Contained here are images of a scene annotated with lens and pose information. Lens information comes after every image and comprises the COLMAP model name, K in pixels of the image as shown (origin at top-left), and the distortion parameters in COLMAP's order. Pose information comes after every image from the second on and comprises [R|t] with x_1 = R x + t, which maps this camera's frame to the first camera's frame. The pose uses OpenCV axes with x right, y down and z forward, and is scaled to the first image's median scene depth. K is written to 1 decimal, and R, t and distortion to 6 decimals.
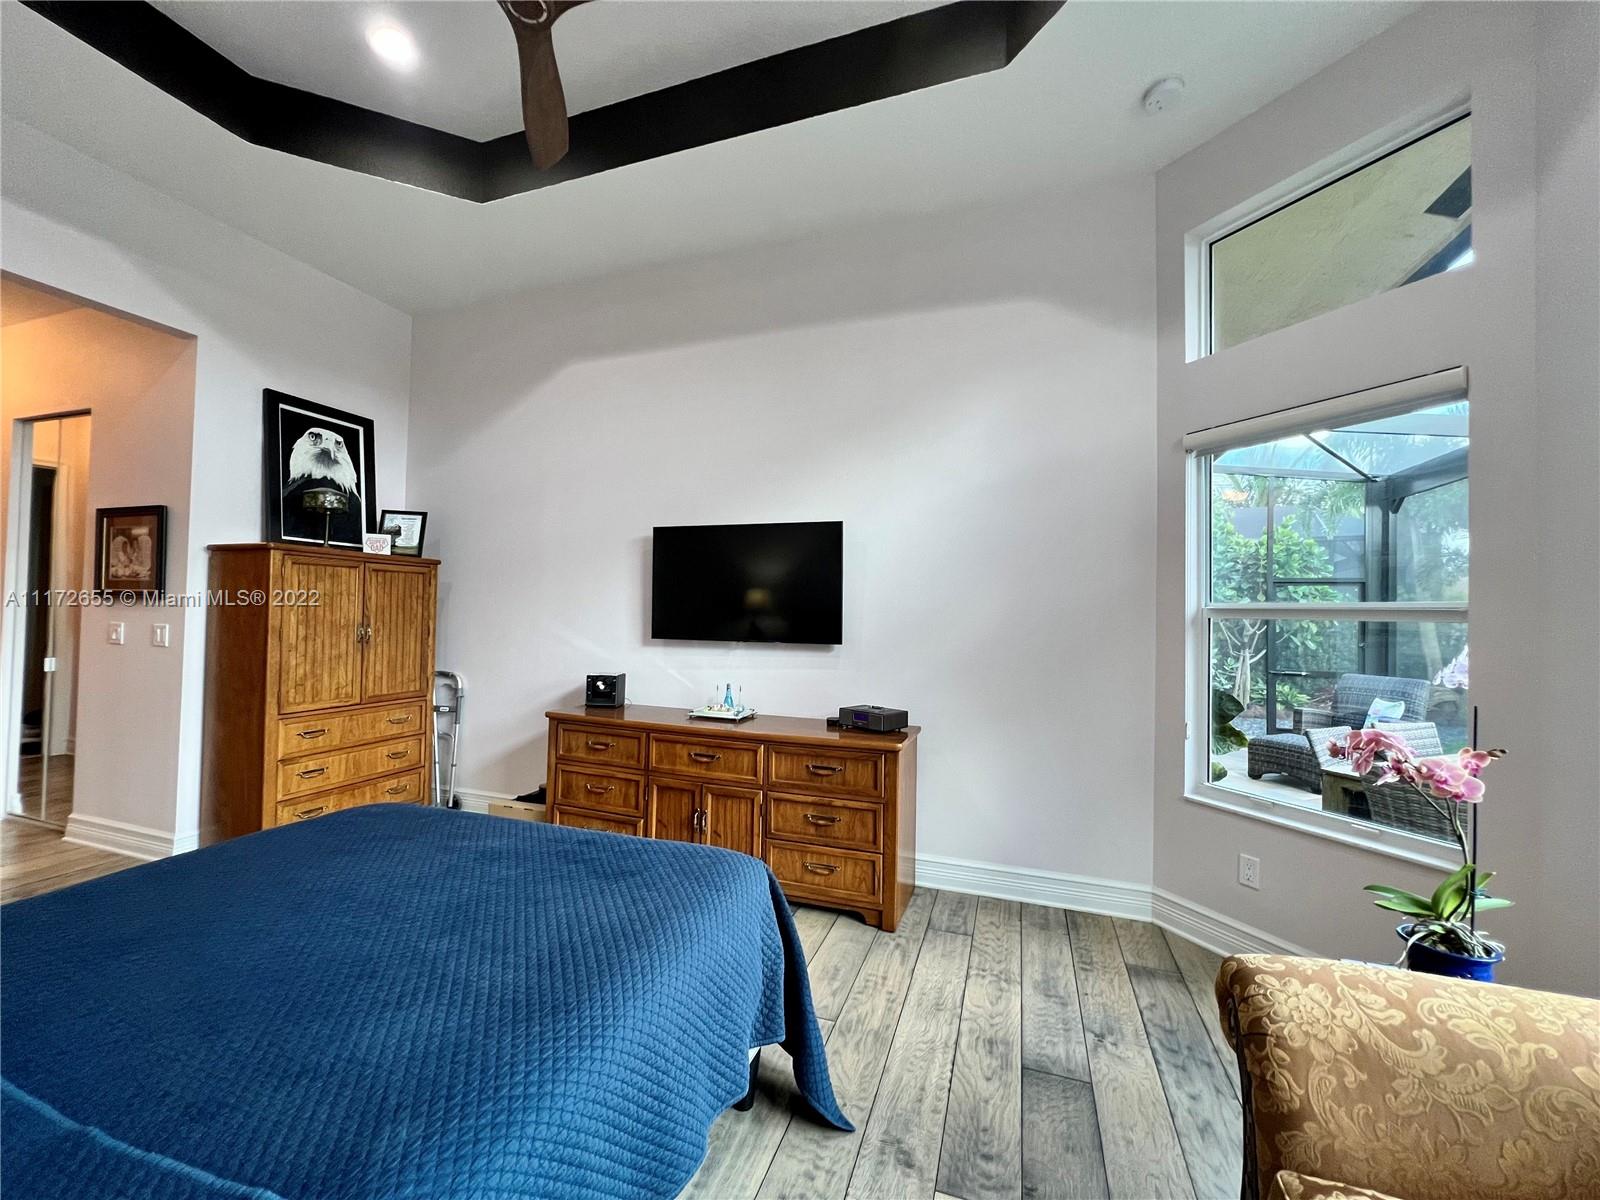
lens RADIAL K [[641.9, 0, 796.7], [0, 641.9, 600.3], [0, 0, 1]] dist [-0.001282, 0.000504]
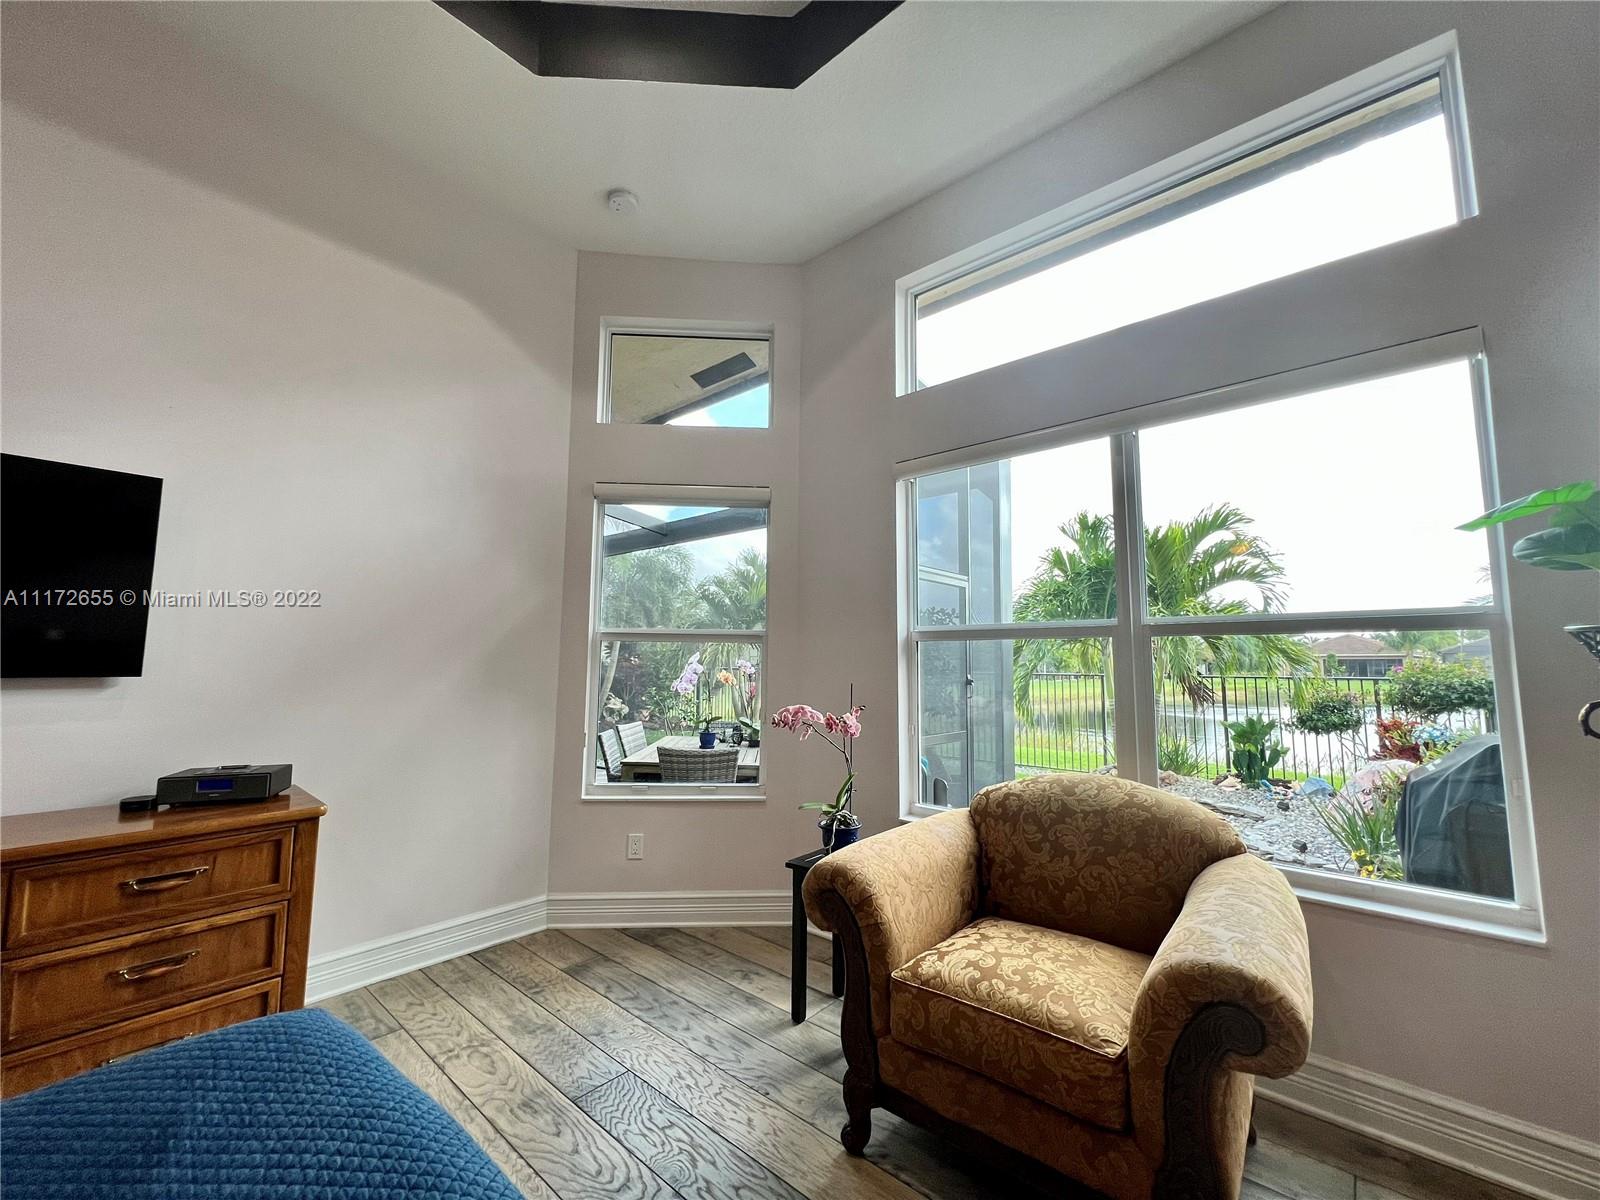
lens RADIAL K [[641.9, 0, 796.7], [0, 641.9, 600.3], [0, 0, 1]] dist [-0.001282, 0.000504]
pose [[0.374978, 0.077555, 0.923784, -0.316034], [-0.022703, 0.996964, -0.074483, 0.033137], [-0.926756, 0.006957, 0.375600, 0.223301]]
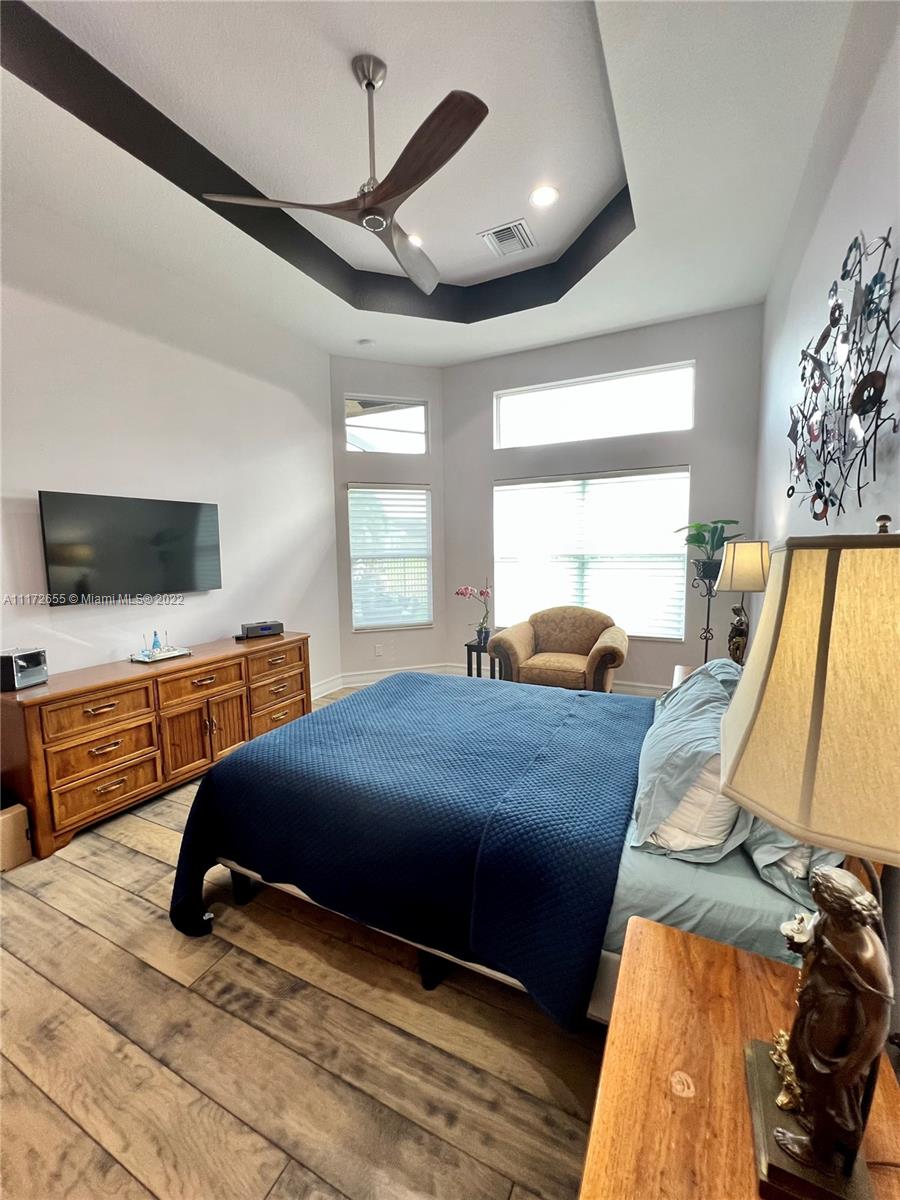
lens RADIAL K [[481.4, 0, 453.9], [0, 481.4, 598.1], [0, 0, 1]] dist [-0.001282, 0.000504]
pose [[0.115056, -0.128788, 0.984975, -1.147071], [-0.003445, 0.991502, 0.130044, -0.066411], [-0.993353, -0.018356, 0.113634, 0.398969]]
